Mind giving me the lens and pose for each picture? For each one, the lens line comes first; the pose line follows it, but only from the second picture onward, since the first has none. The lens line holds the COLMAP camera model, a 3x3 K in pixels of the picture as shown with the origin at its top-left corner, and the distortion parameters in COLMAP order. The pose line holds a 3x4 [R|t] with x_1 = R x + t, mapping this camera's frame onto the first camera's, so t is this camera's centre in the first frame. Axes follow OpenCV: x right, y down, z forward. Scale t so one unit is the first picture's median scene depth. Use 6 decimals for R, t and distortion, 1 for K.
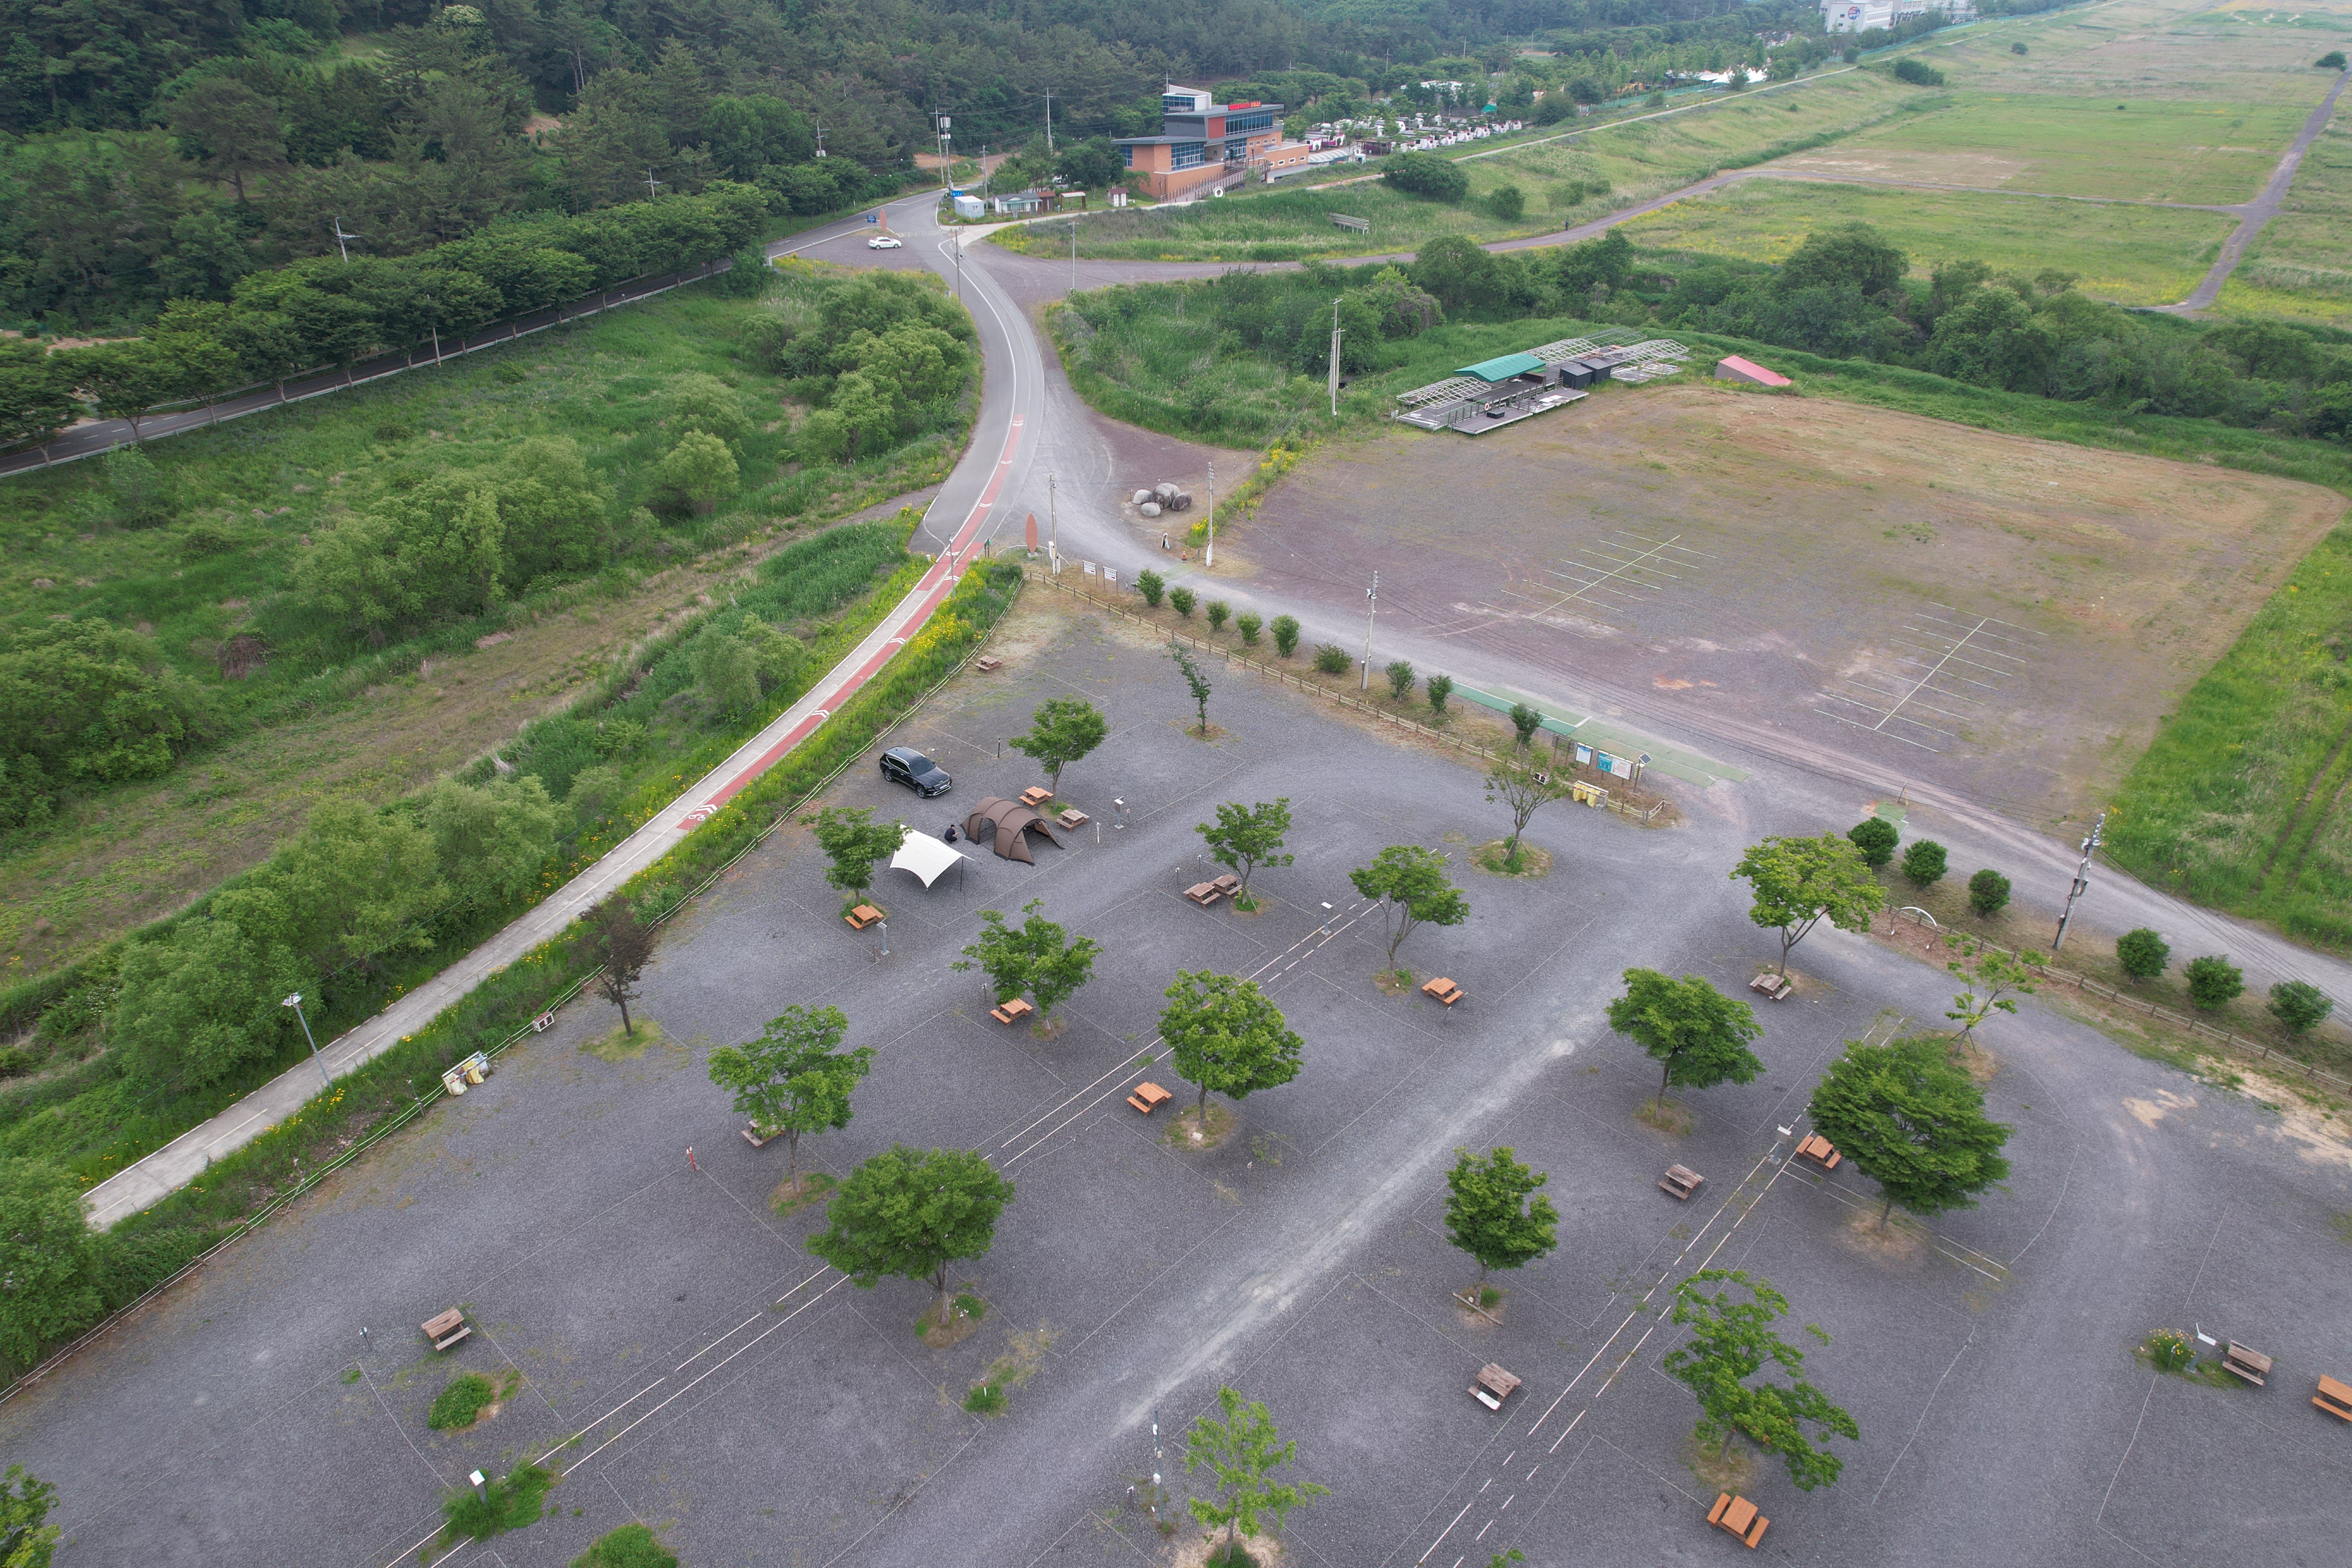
lens RADIAL K [[1504.3, 0, 1176.8], [0, 1504.3, 783.0], [0, 0, 1]] dist [-0.048648, 0.000008]
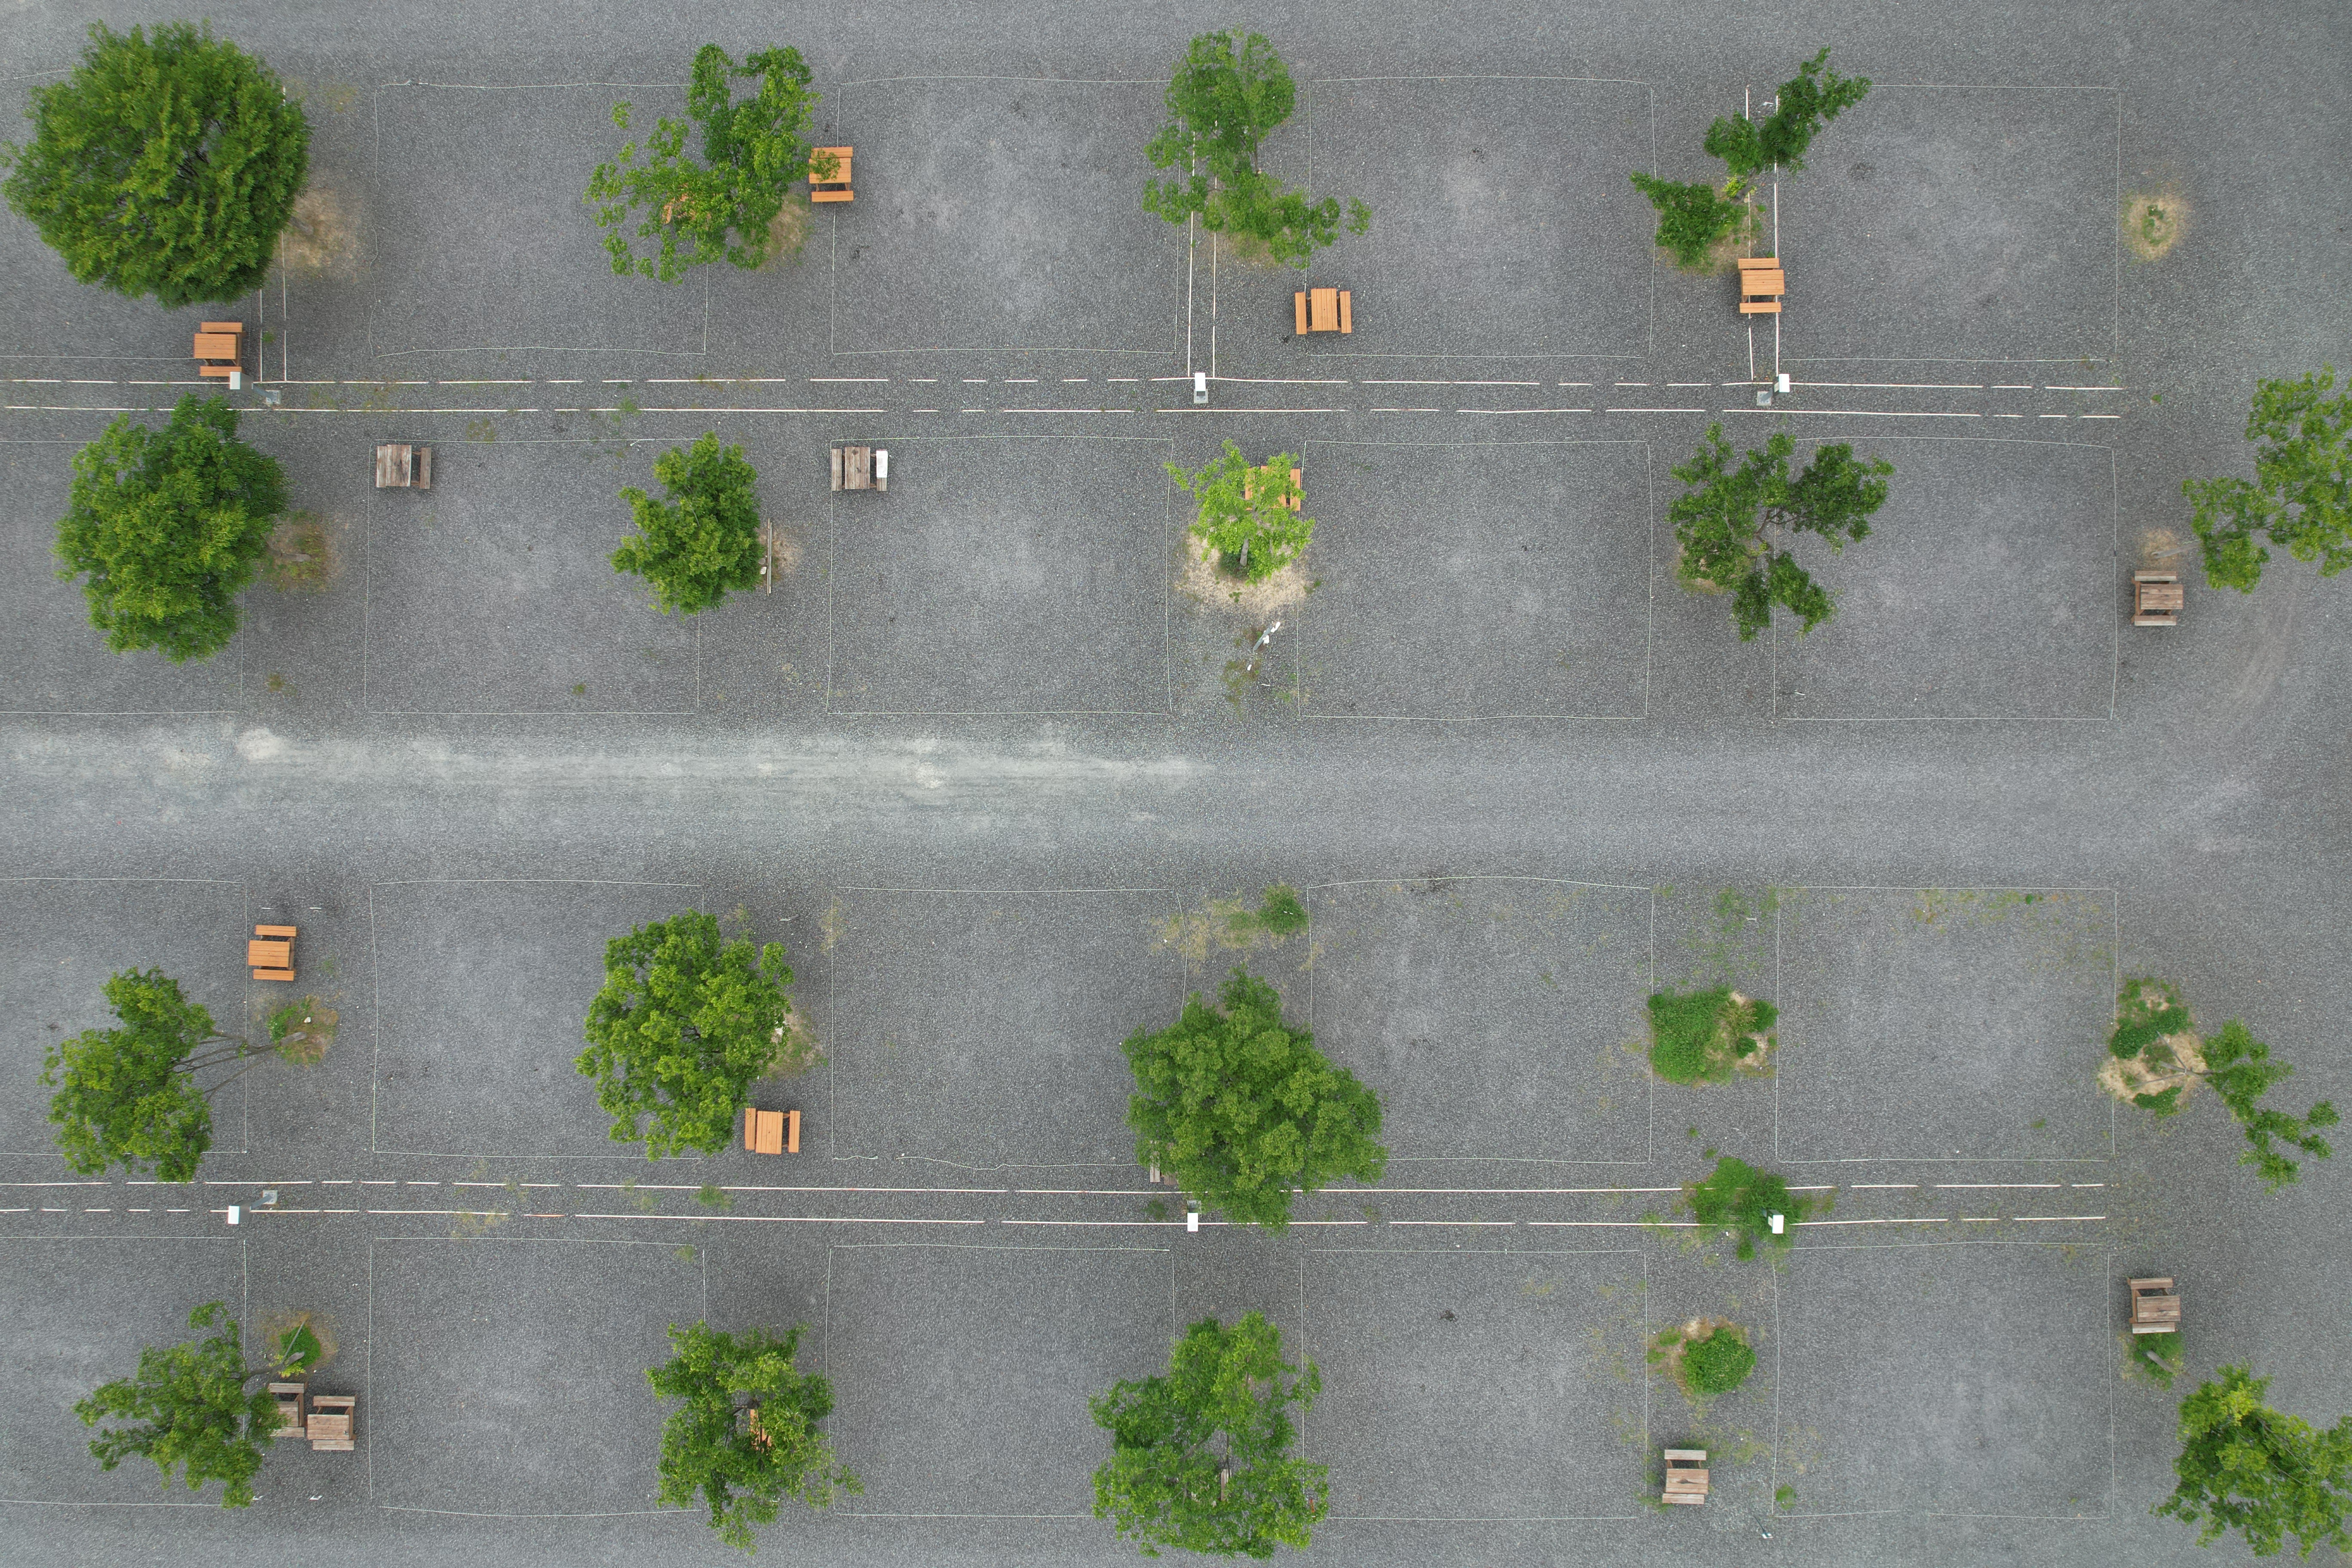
lens RADIAL K [[1504.3, 0, 1178.3], [0, 1504.3, 789.4], [0, 0, 1]] dist [-0.048648, 0.000008]
pose [[-0.680310, -0.732904, 0.005465, -0.041747], [0.374915, -0.341584, 0.861834, -0.304628], [-0.629775, 0.588364, 0.507160, 0.562712]]
